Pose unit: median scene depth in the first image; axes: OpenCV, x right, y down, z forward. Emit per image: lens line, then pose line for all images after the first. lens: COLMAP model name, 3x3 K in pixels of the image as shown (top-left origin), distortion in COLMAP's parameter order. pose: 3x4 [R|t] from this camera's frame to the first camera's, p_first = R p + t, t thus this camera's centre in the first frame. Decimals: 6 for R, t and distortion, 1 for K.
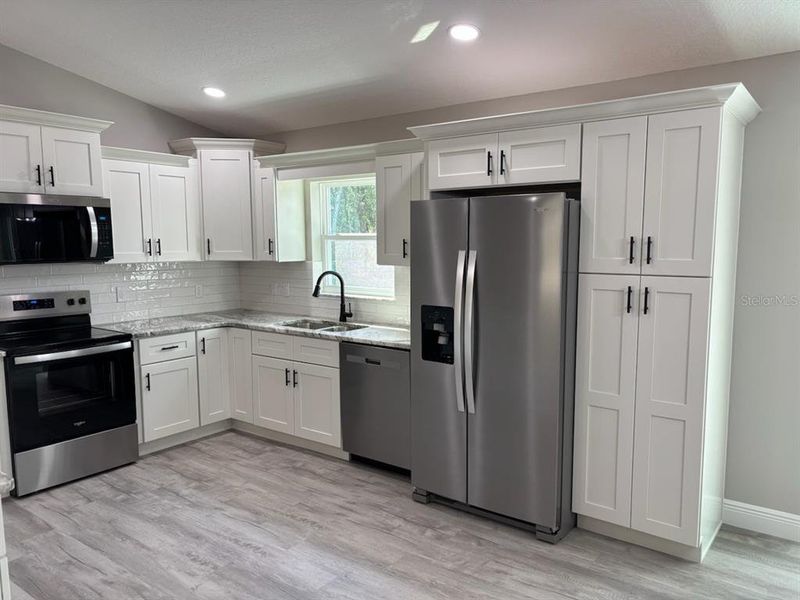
lens RADIAL K [[606.2, 0, 401.3], [0, 606.2, 307.3], [0, 0, 1]] dist [0.019485, -0.004067]
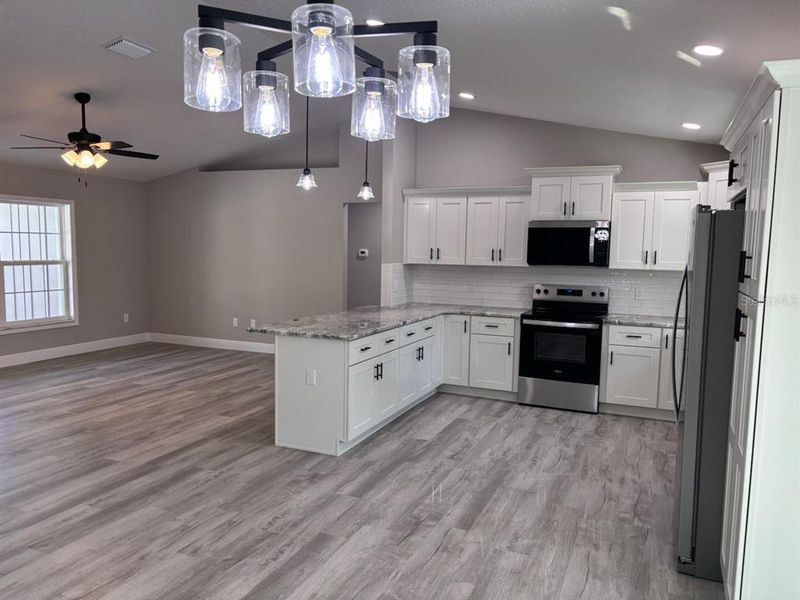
lens RADIAL K [[601.5, 0, 401.0], [0, 601.5, 307.1], [0, 0, 1]] dist [0.049356, -0.047238]
pose [[0.237758, 0.102390, -0.965913, 0.814988], [-0.130042, 0.988832, 0.072810, -0.025838], [0.962580, 0.108298, 0.248417, 0.240666]]
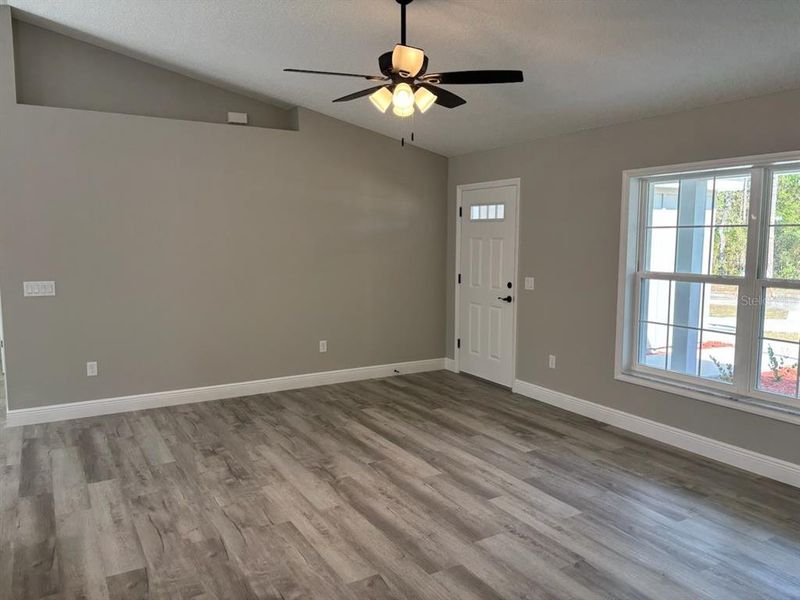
lens RADIAL K [[606.2, 0, 401.3], [0, 606.2, 307.3], [0, 0, 1]] dist [0.019485, -0.004067]
pose [[-0.921674, -0.048644, 0.384904, -1.181812], [0.040644, 0.974543, 0.220485, -0.074515], [-0.385831, 0.218859, -0.896234, 0.678598]]
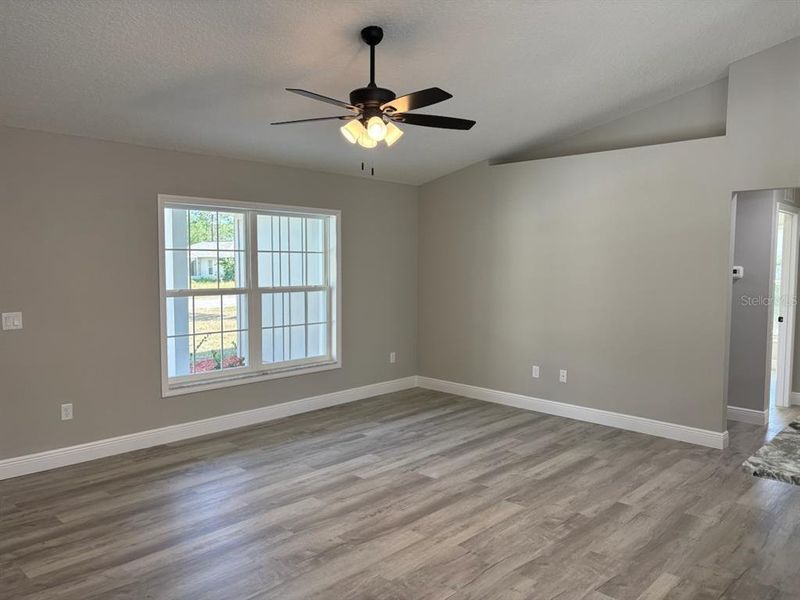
lens RADIAL K [[606.2, 0, 401.3], [0, 606.2, 307.3], [0, 0, 1]] dist [0.019485, -0.004067]
pose [[-0.118852, 0.077797, -0.989860, 0.107973], [-0.118164, 0.988733, 0.091896, 0.001038], [0.985856, 0.127888, -0.108320, 0.009248]]
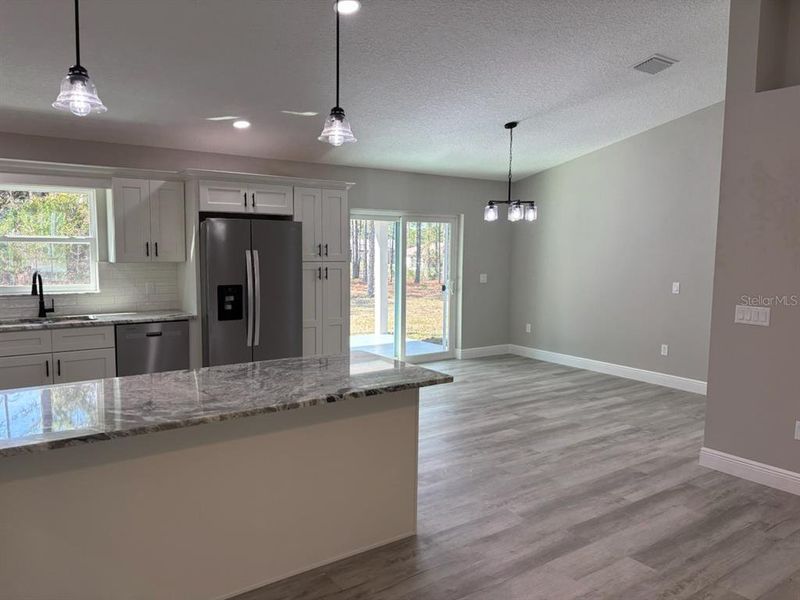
lens RADIAL K [[601.5, 0, 401.0], [0, 601.5, 307.1], [0, 0, 1]] dist [0.049356, -0.047238]
pose [[0.301765, -0.090955, 0.949034, -1.159235], [0.098445, 0.993090, 0.063874, -0.001347], [-0.948286, 0.074153, 0.308634, 0.065479]]
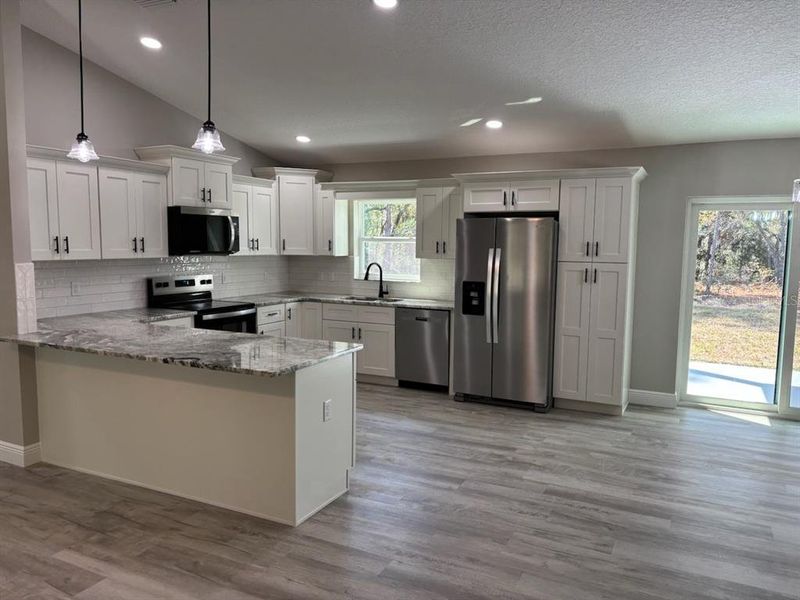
lens RADIAL K [[601.5, 0, 401.0], [0, 601.5, 307.1], [0, 0, 1]] dist [0.049356, -0.047238]
pose [[0.982515, -0.005701, 0.186095, -0.394285], [0.006418, 0.999974, -0.003252, 0.064160], [-0.186072, 0.004389, 0.982526, -0.532955]]
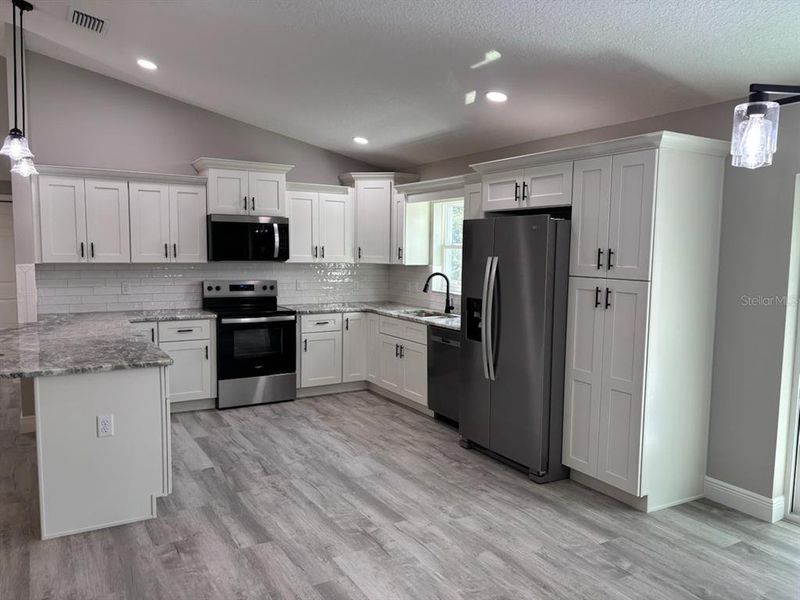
lens RADIAL K [[601.5, 0, 401.0], [0, 601.5, 307.1], [0, 0, 1]] dist [0.049356, -0.047238]
pose [[0.924459, 0.053416, -0.377521, 0.355425], [-0.060210, 0.998166, -0.006207, 0.030669], [0.376497, 0.028469, 0.925980, -0.254433]]
